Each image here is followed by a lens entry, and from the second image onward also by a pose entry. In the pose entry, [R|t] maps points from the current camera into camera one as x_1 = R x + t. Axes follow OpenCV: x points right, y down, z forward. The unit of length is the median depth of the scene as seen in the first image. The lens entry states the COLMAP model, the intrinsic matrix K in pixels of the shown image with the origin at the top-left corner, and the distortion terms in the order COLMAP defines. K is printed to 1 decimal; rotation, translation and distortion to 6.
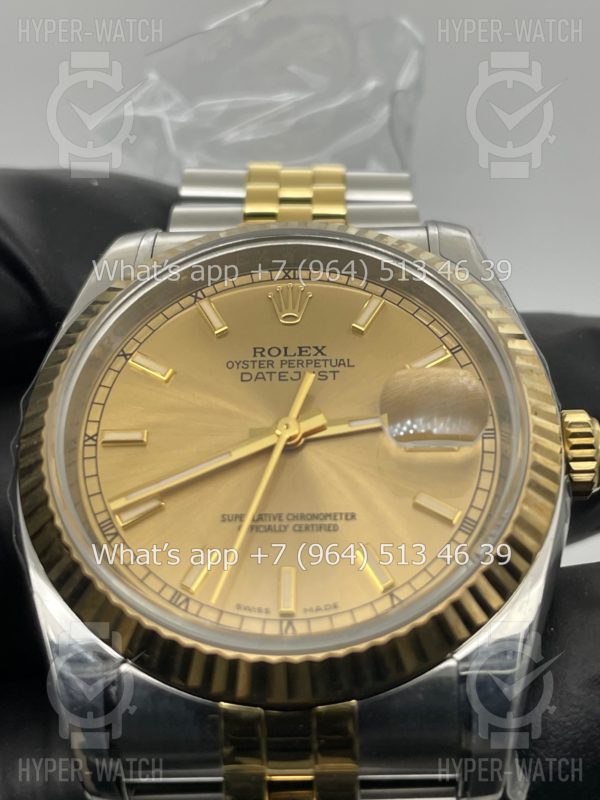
lens RADIAL K [[1258.6, 0, 300.6], [0, 1258.6, 407.7], [0, 0, 1]] dist [0.115047, 0.000000]
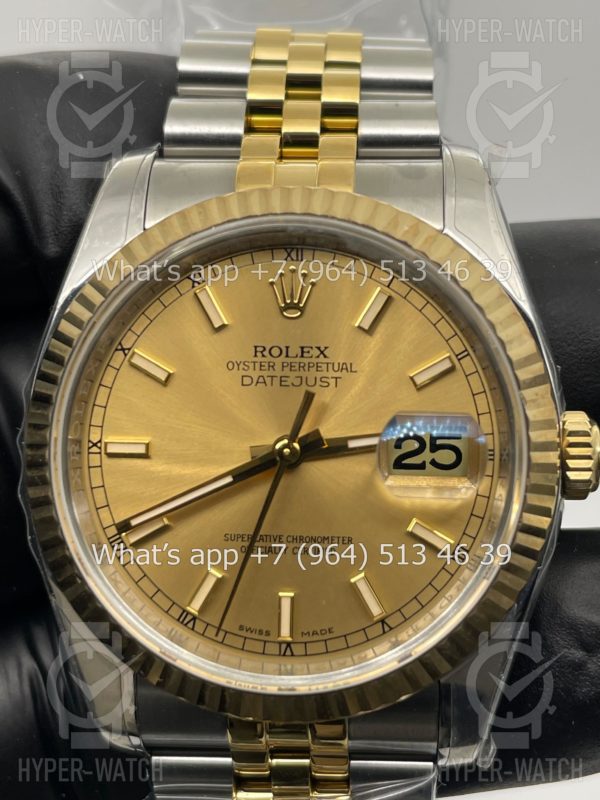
lens RADIAL K [[1258.6, 0, 299.4], [0, 1258.6, 396.4], [0, 0, 1]] dist [0.115047, 0.000000]
pose [[0.999487, 0.014133, -0.028750, 0.026757], [0.001078, 0.882078, 0.471102, -0.484999], [0.032017, -0.470891, 0.881610, 0.127568]]
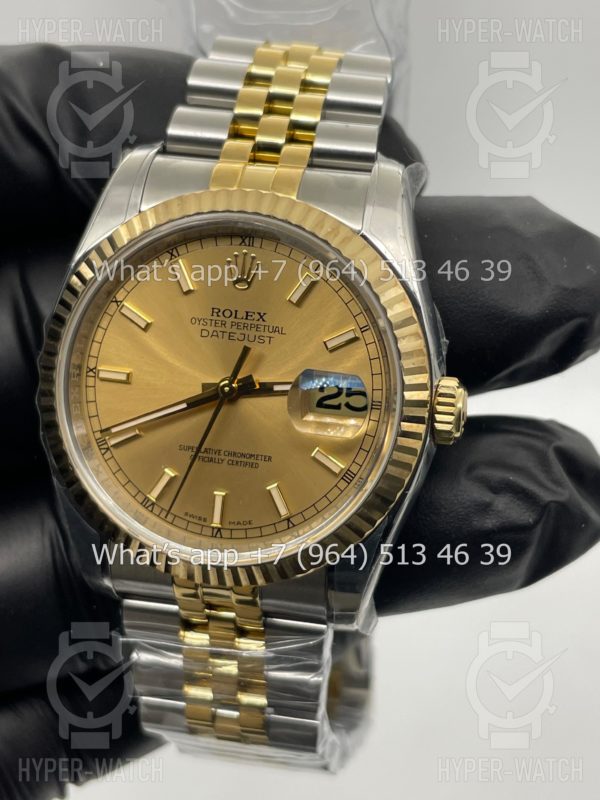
lens RADIAL K [[1258.6, 0, 301.0], [0, 1258.6, 395.1], [0, 0, 1]] dist [0.115047, 0.000000]
pose [[0.986118, 0.108125, -0.126015, 0.232798], [-0.021660, 0.836202, 0.547994, -0.705358], [0.164626, -0.537657, 0.826936, -0.111095]]
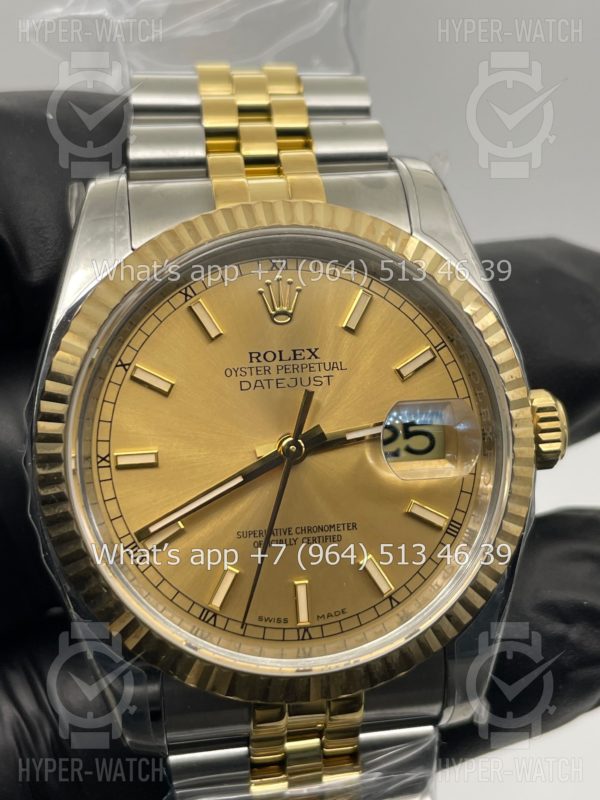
lens RADIAL K [[1258.6, 0, 301.6], [0, 1258.6, 403.1], [0, 0, 1]] dist [0.115047, 0.000000]
pose [[0.984606, -0.067238, 0.161339, -0.169097], [-0.014397, 0.888715, 0.458234, -0.497768], [-0.174195, -0.453503, 0.874066, 0.073246]]
